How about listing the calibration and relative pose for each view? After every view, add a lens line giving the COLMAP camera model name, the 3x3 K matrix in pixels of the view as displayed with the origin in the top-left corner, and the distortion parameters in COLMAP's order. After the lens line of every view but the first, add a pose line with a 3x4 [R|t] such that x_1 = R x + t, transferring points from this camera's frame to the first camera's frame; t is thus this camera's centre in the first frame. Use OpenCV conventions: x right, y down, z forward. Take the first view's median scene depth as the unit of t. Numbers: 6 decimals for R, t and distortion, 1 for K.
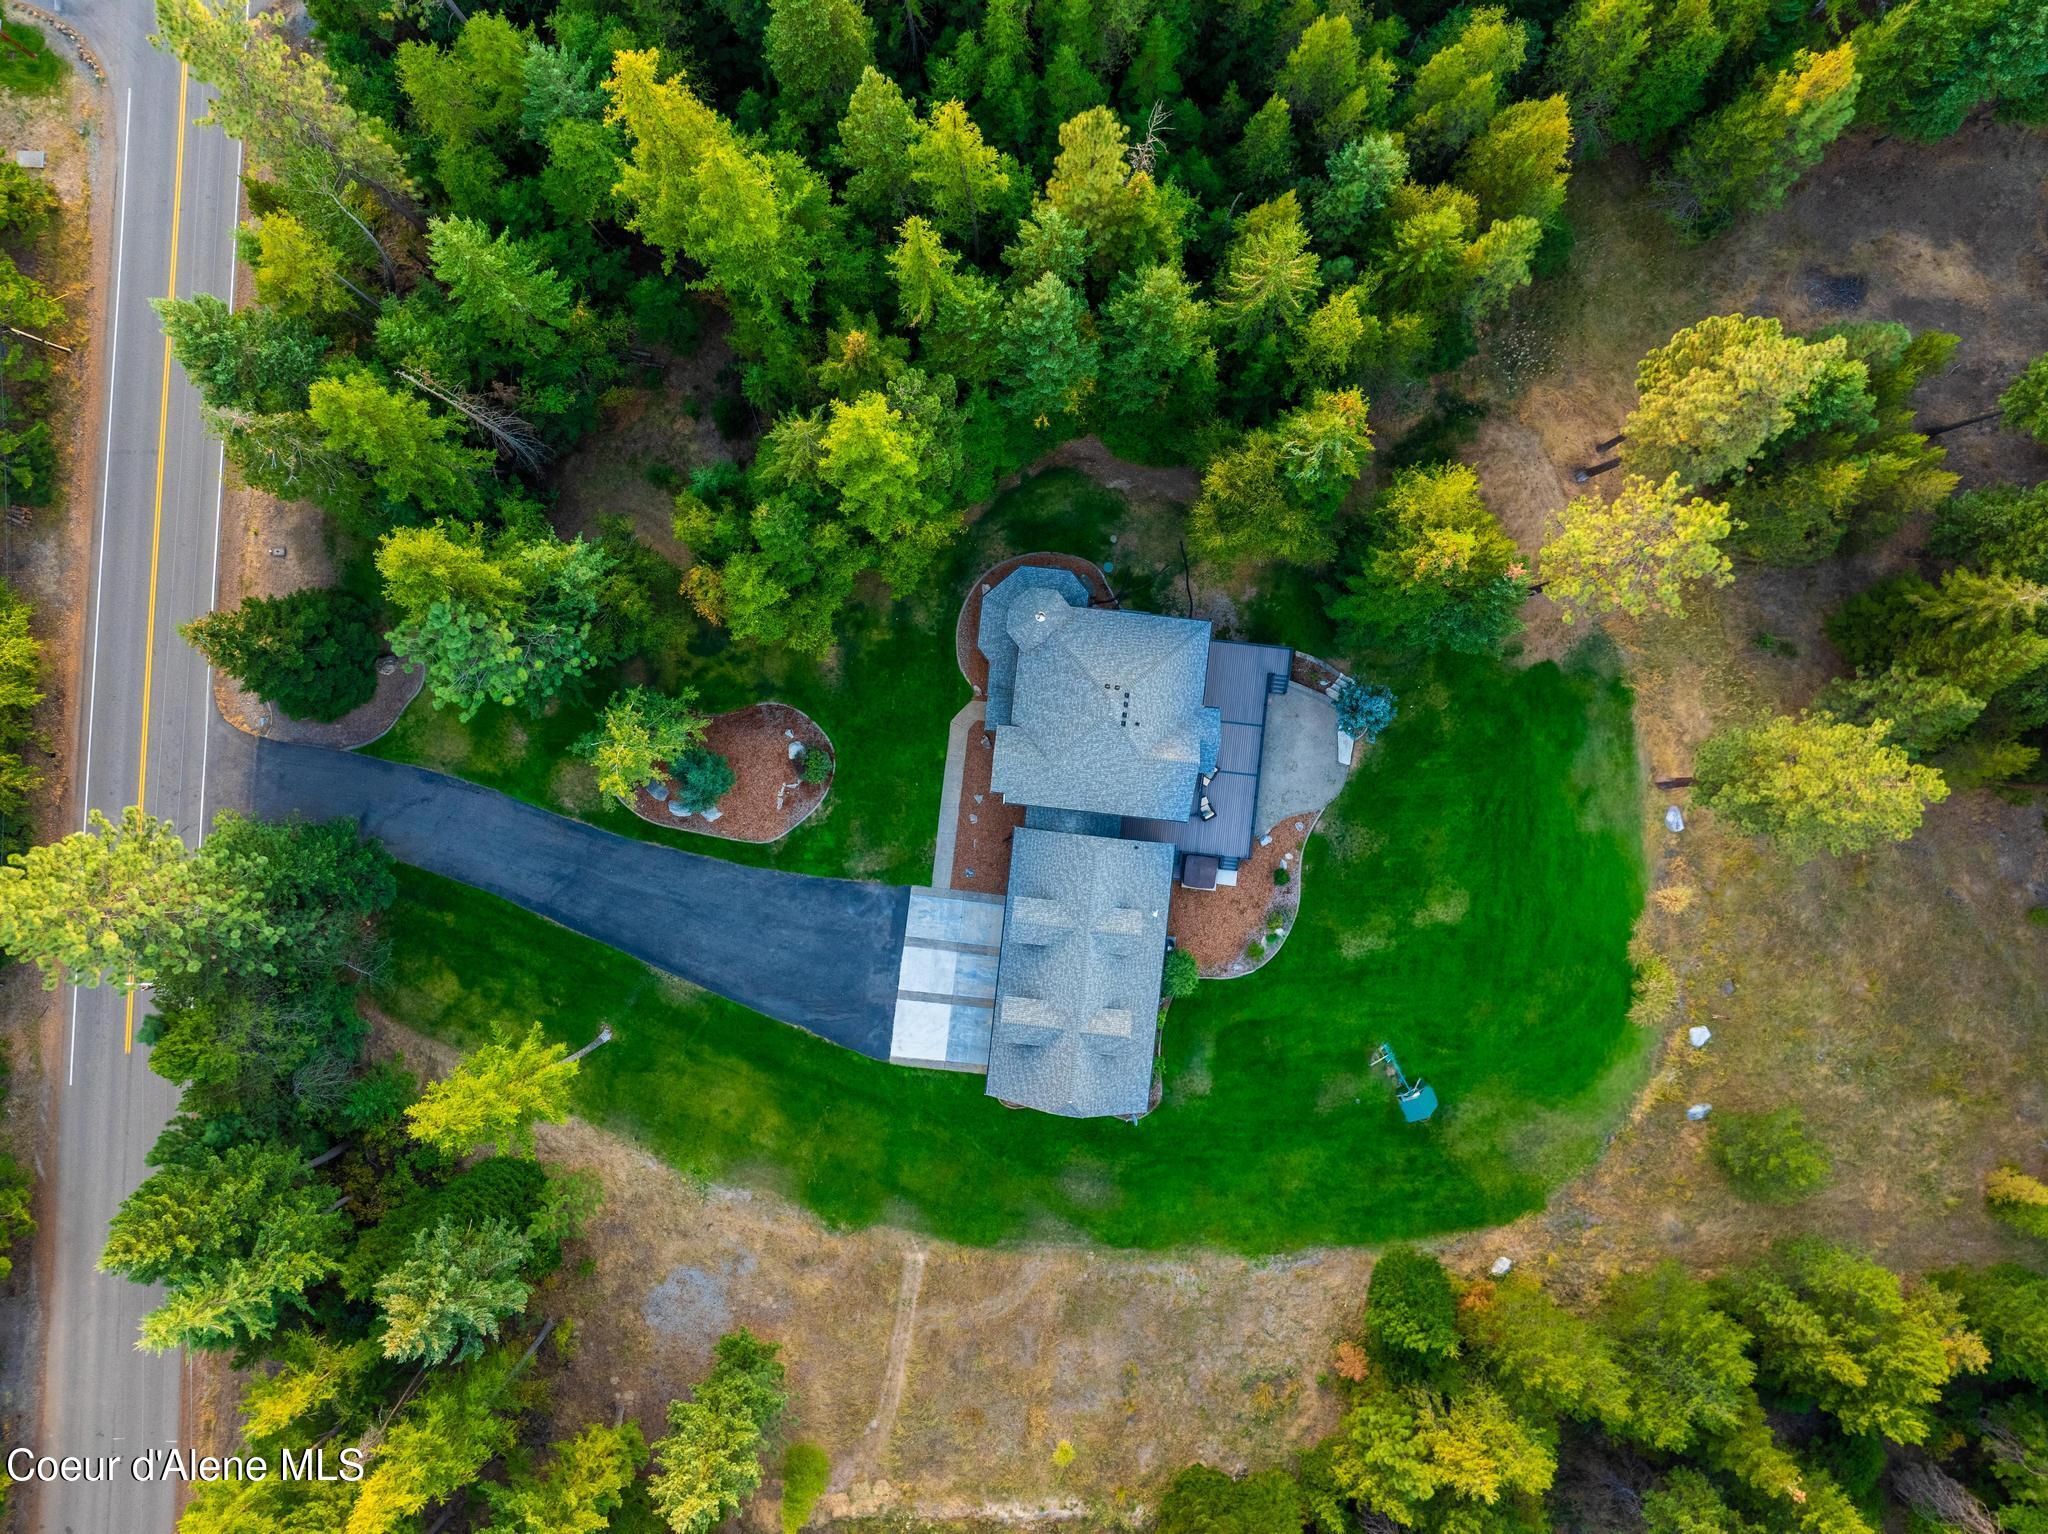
lens RADIAL K [[1443.8, 0, 1034.9], [0, 1443.8, 763.9], [0, 0, 1]] dist [-0.041747, -0.001741]
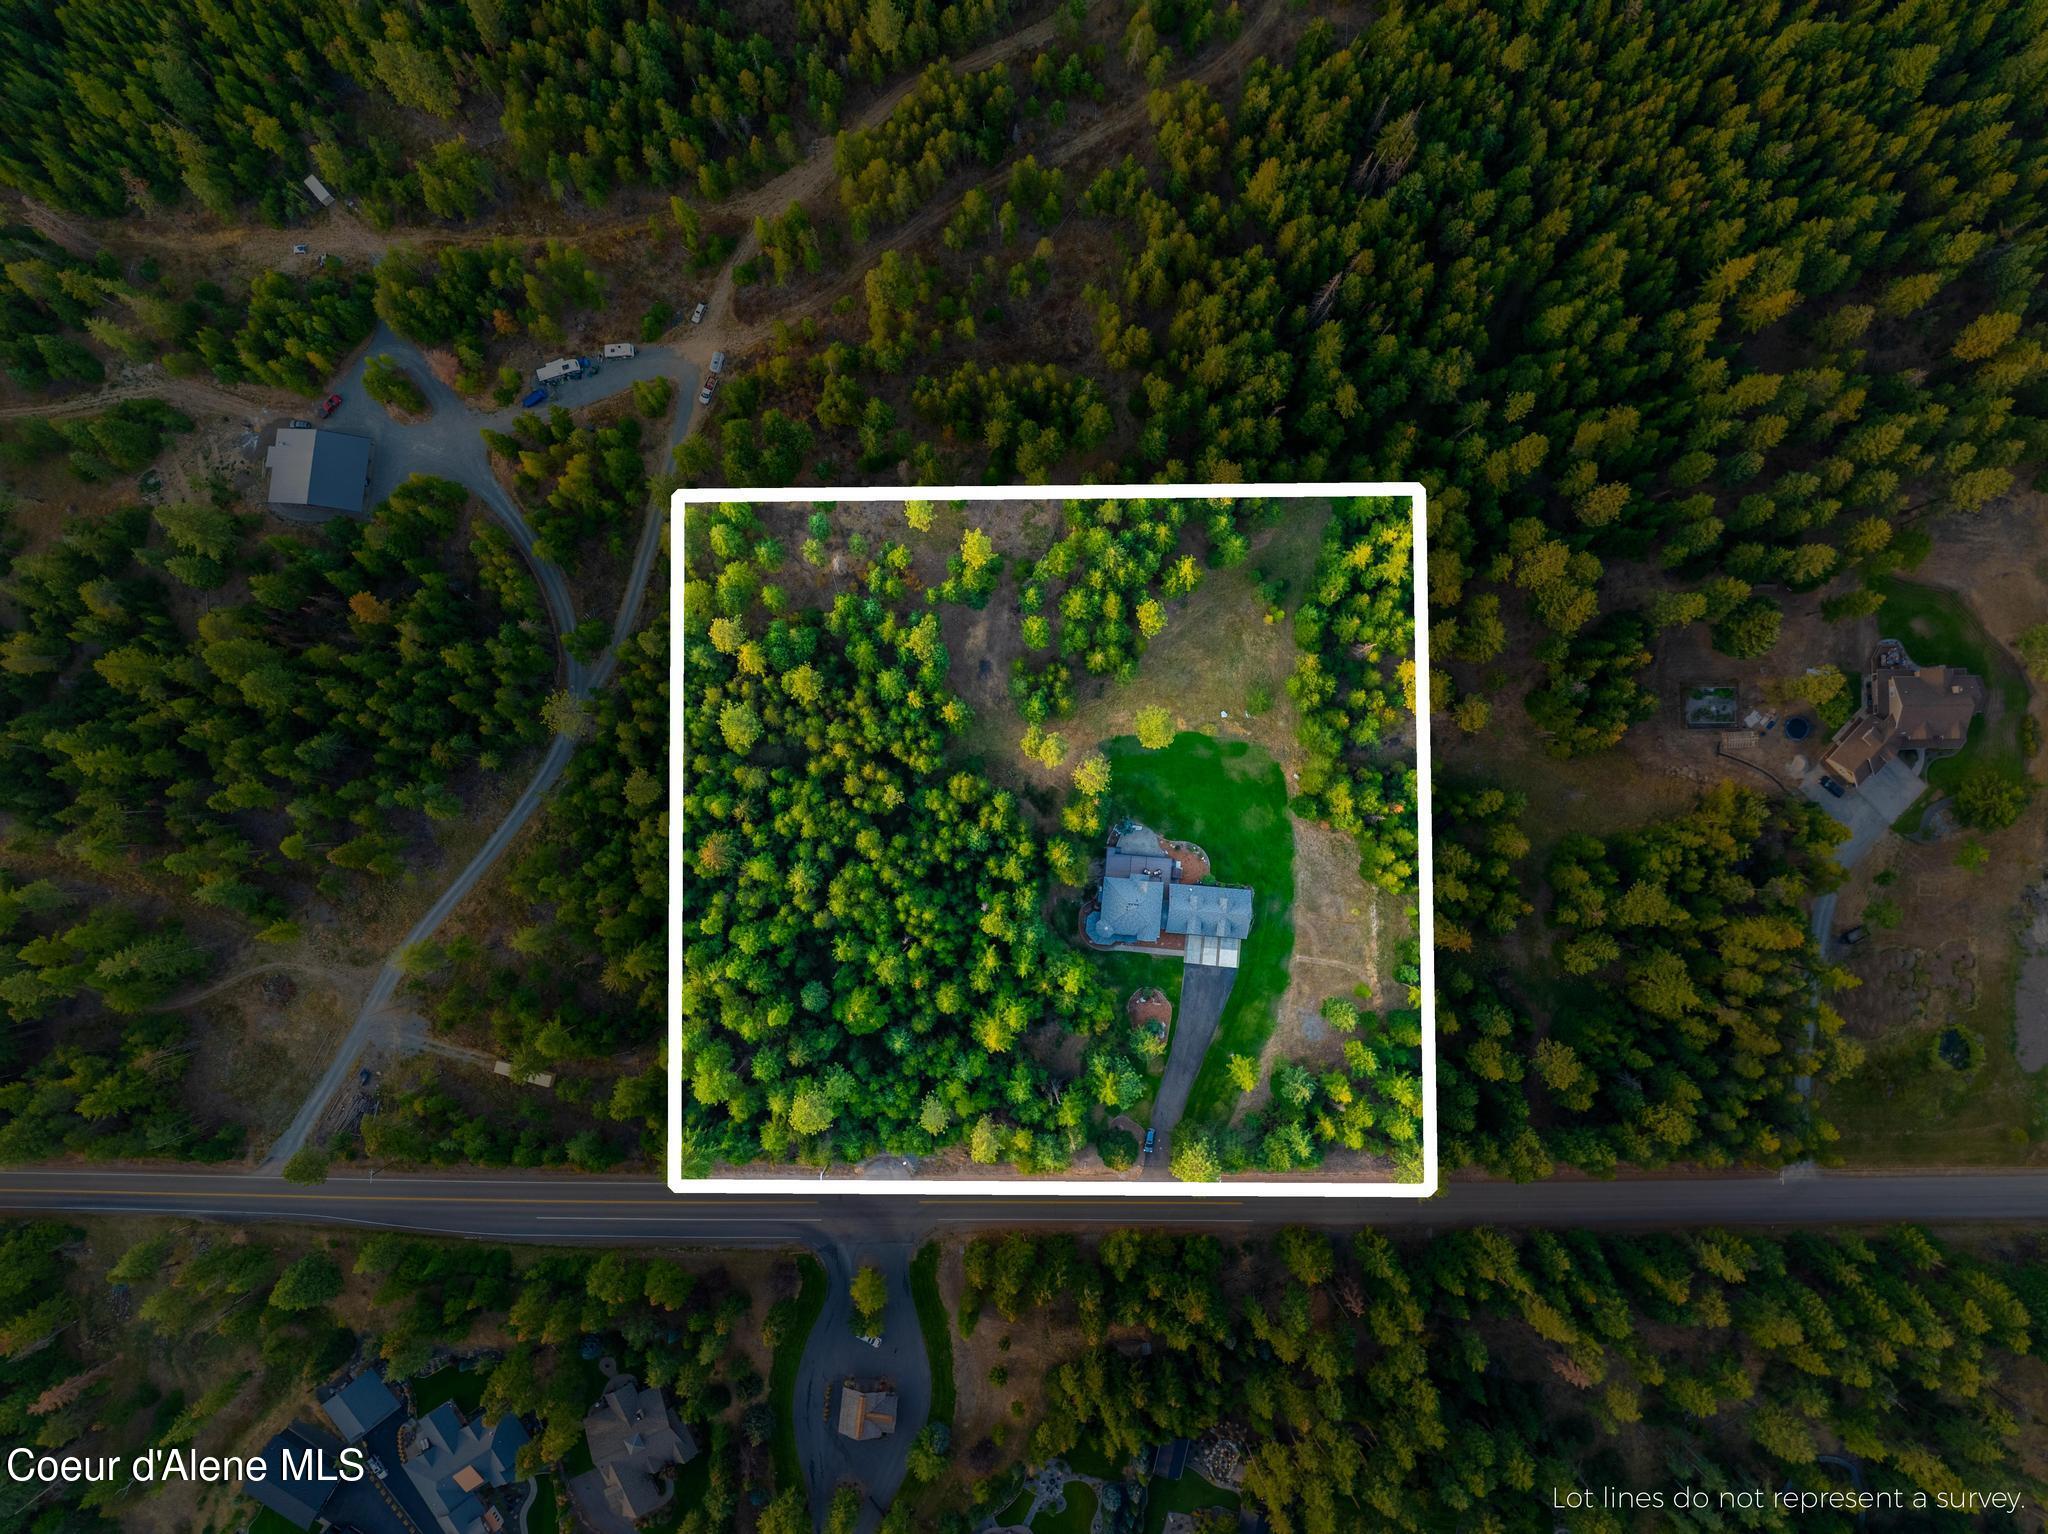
lens RADIAL K [[1443.8, 0, 1034.9], [0, 1443.8, 763.9], [0, 0, 1]] dist [-0.041747, -0.001741]
pose [[-0.024950, -0.999452, 0.021754, 0.301918], [0.999383, -0.024399, 0.025249, -0.324202], [-0.024705, 0.022371, 0.999444, -2.265326]]
